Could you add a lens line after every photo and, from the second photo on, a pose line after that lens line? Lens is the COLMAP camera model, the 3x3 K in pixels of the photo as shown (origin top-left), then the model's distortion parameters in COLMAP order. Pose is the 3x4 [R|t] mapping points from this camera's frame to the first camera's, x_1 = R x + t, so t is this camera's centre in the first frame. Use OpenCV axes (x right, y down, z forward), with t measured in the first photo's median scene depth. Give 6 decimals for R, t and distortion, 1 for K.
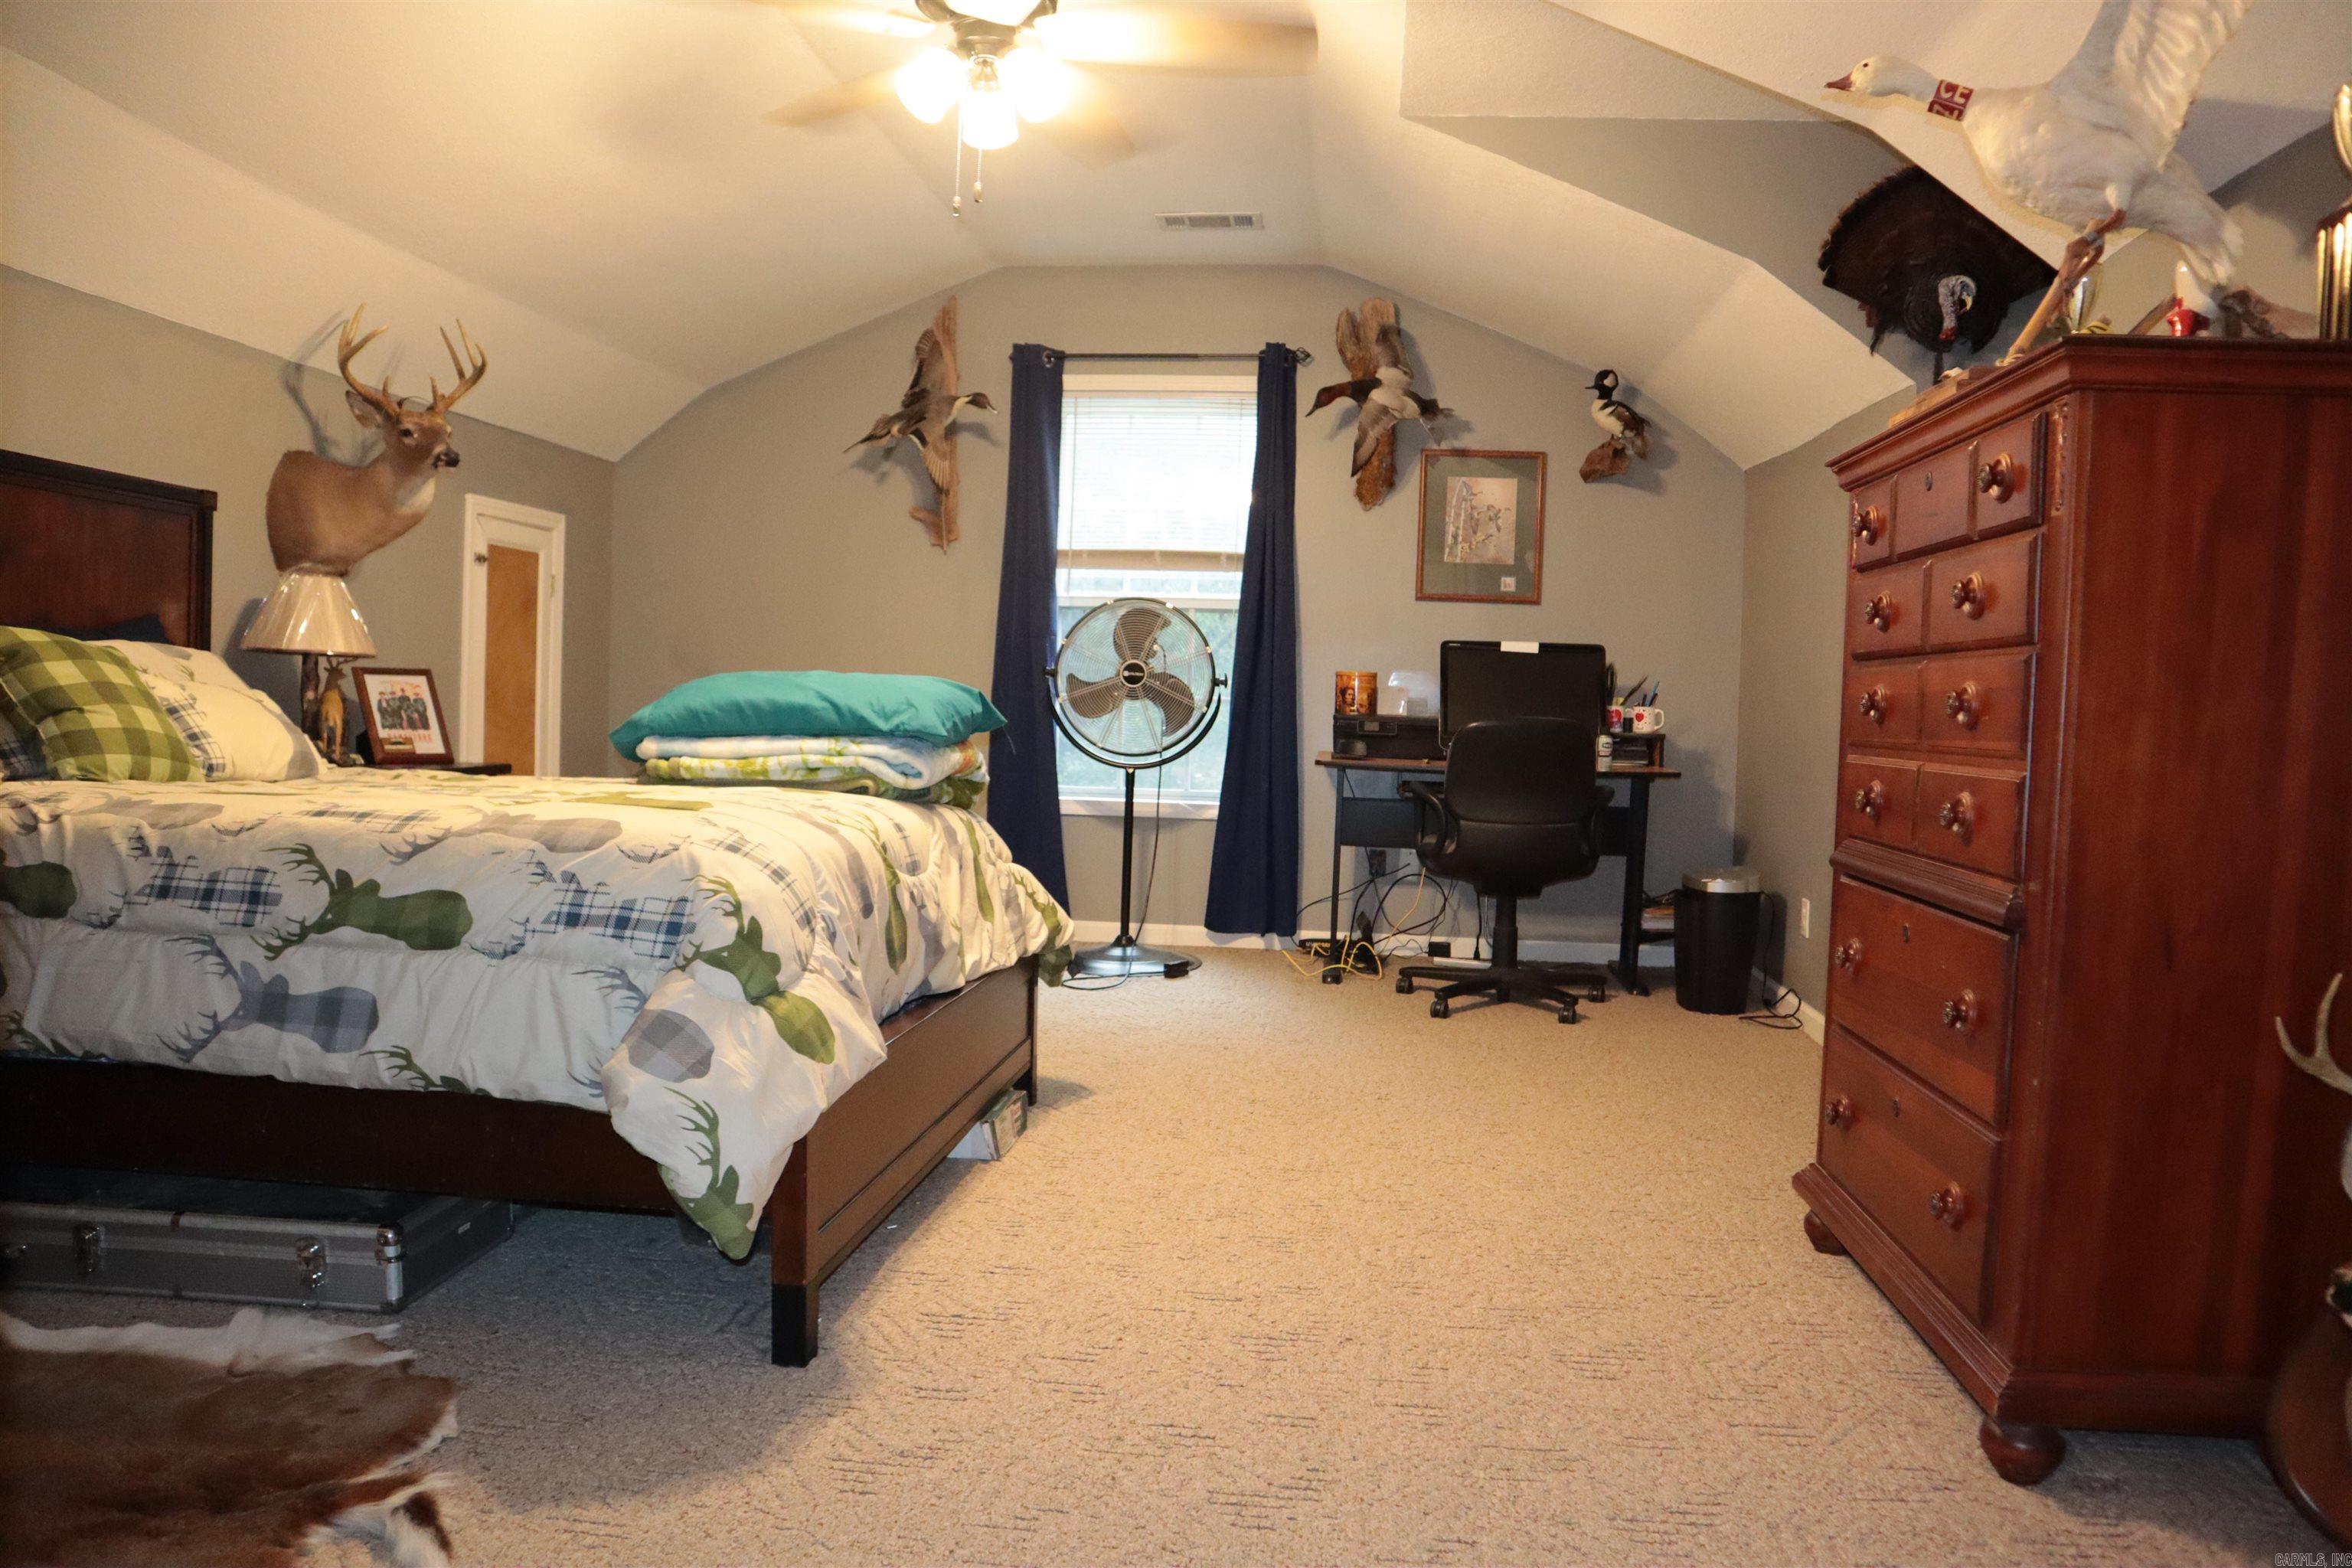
lens RADIAL K [[1643.5, 0, 1196.8], [0, 1643.5, 790.7], [0, 0, 1]] dist [-0.137950, 0.103781]
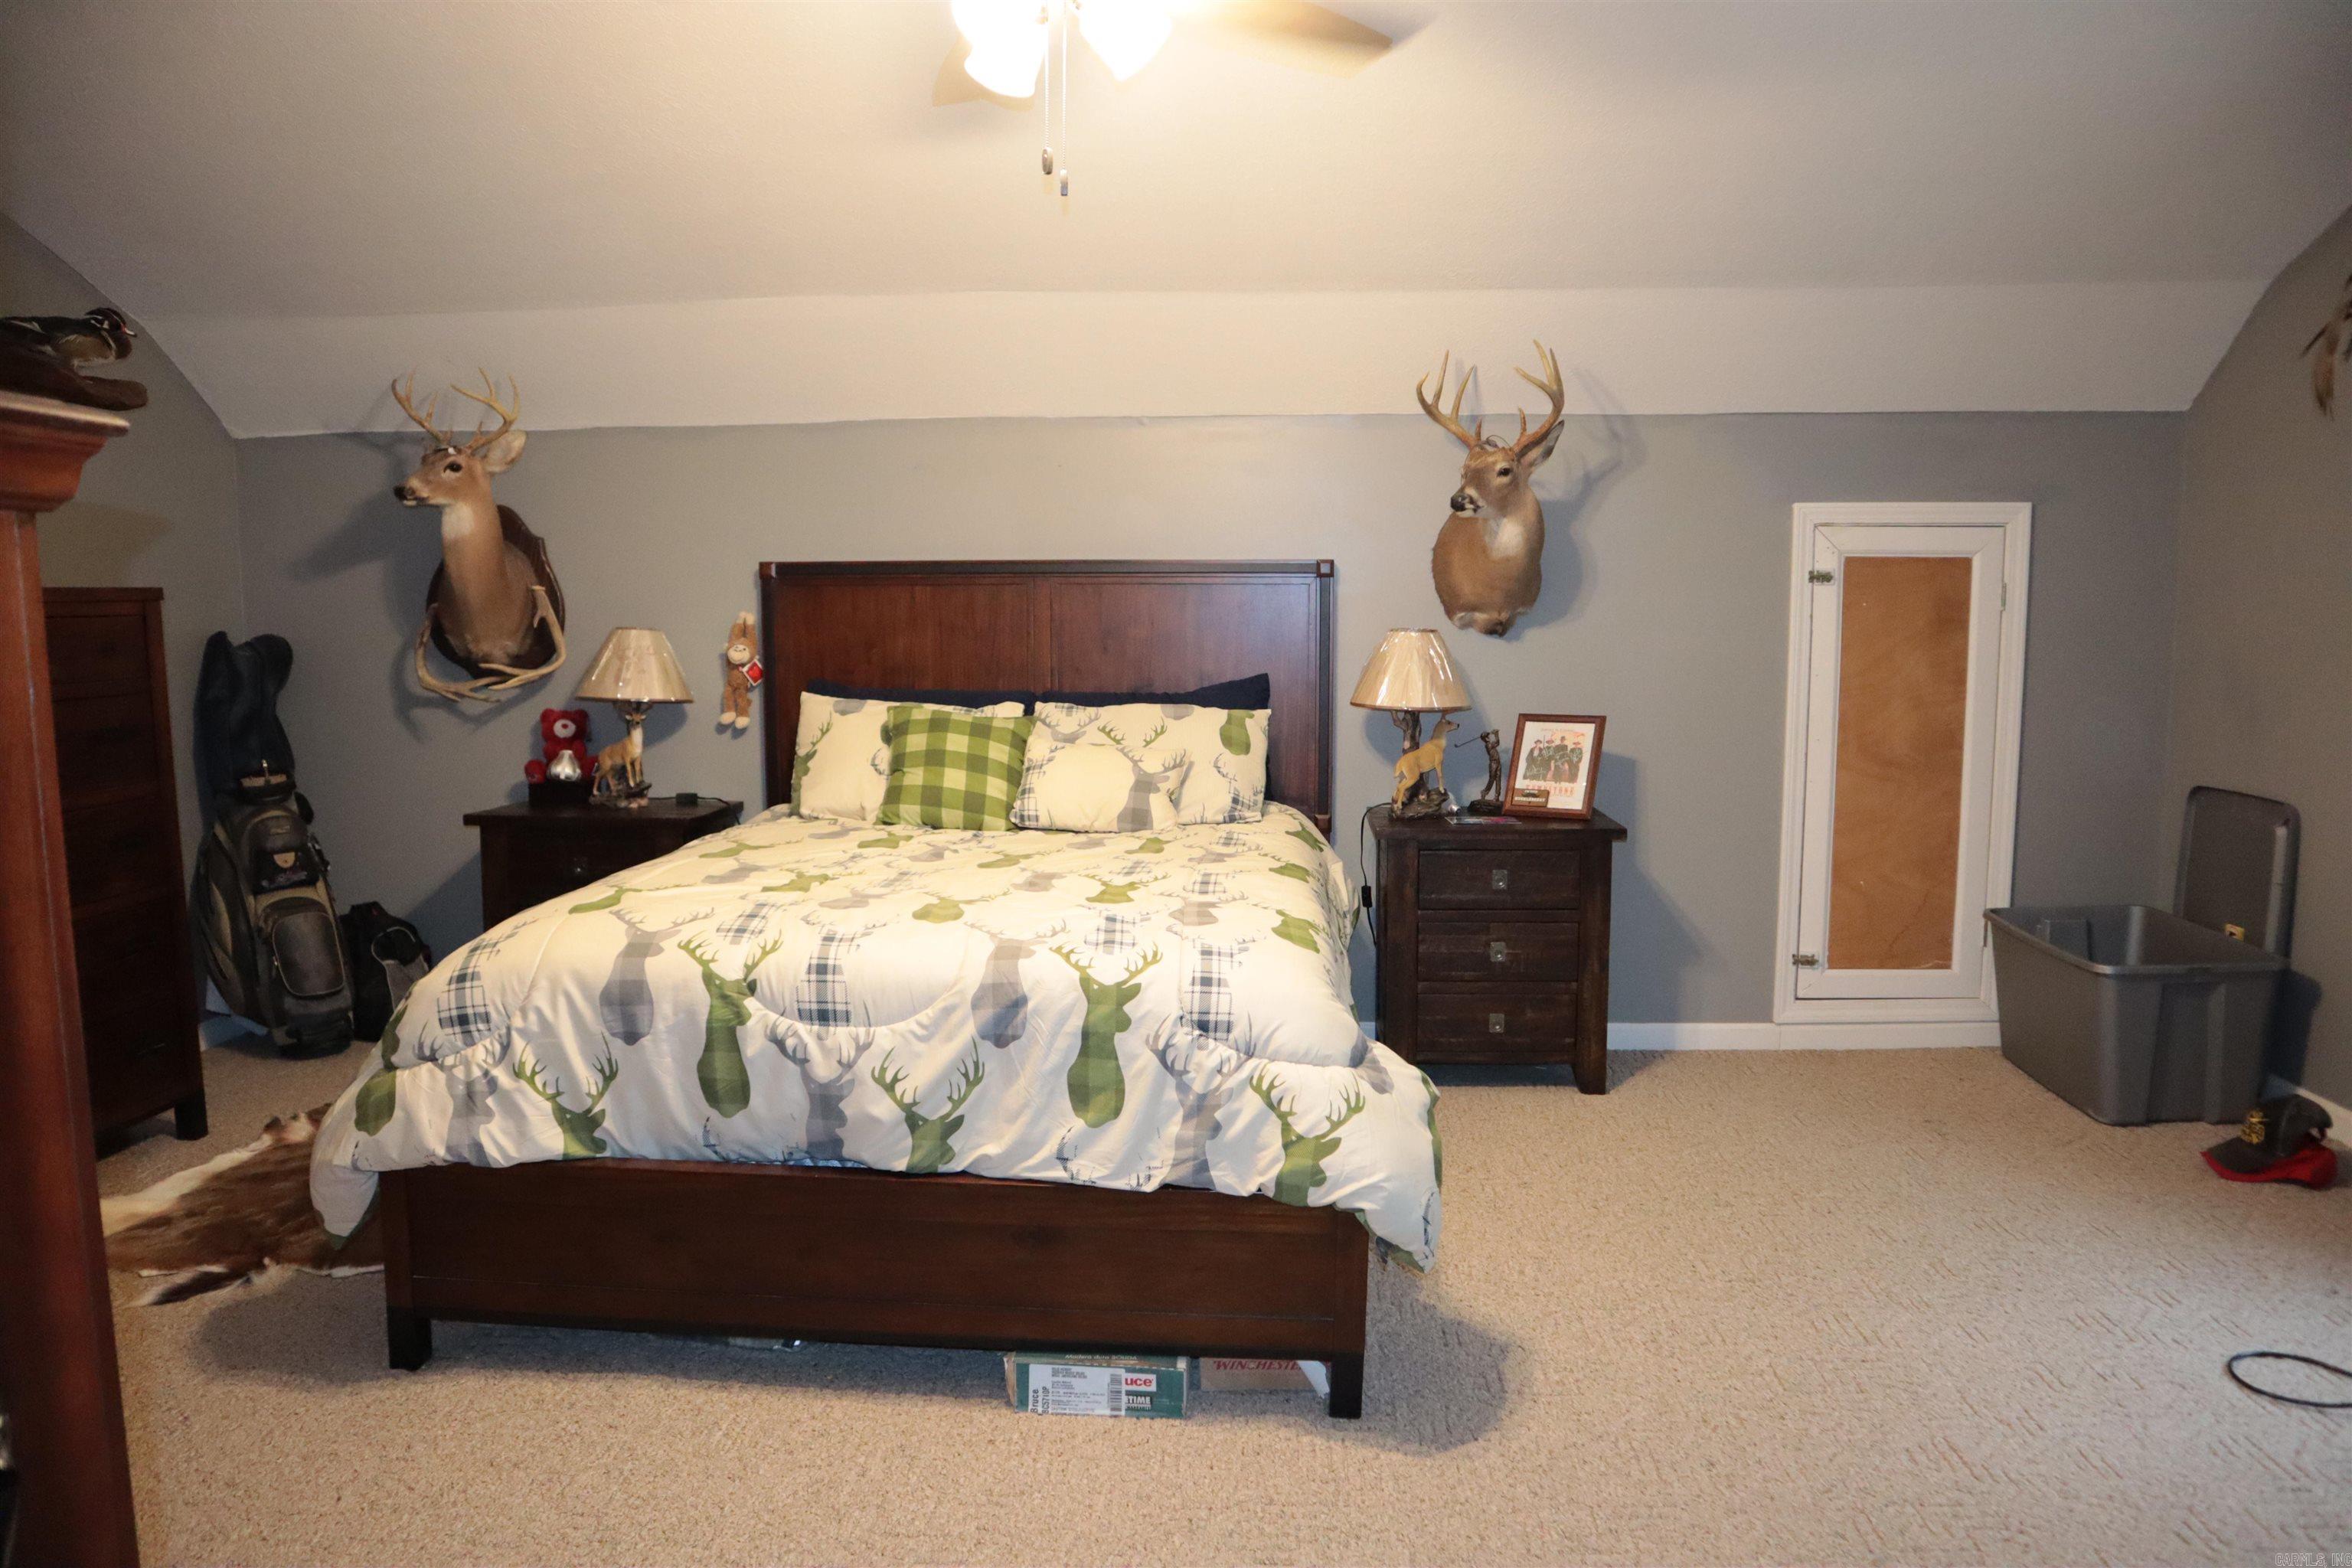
lens RADIAL K [[1643.5, 0, 1196.8], [0, 1643.5, 790.7], [0, 0, 1]] dist [-0.137950, 0.103781]
pose [[0.042657, 0.091337, -0.994906, 0.420641], [-0.046877, 0.994899, 0.089327, -0.099438], [0.997989, 0.042828, 0.046721, 0.677224]]
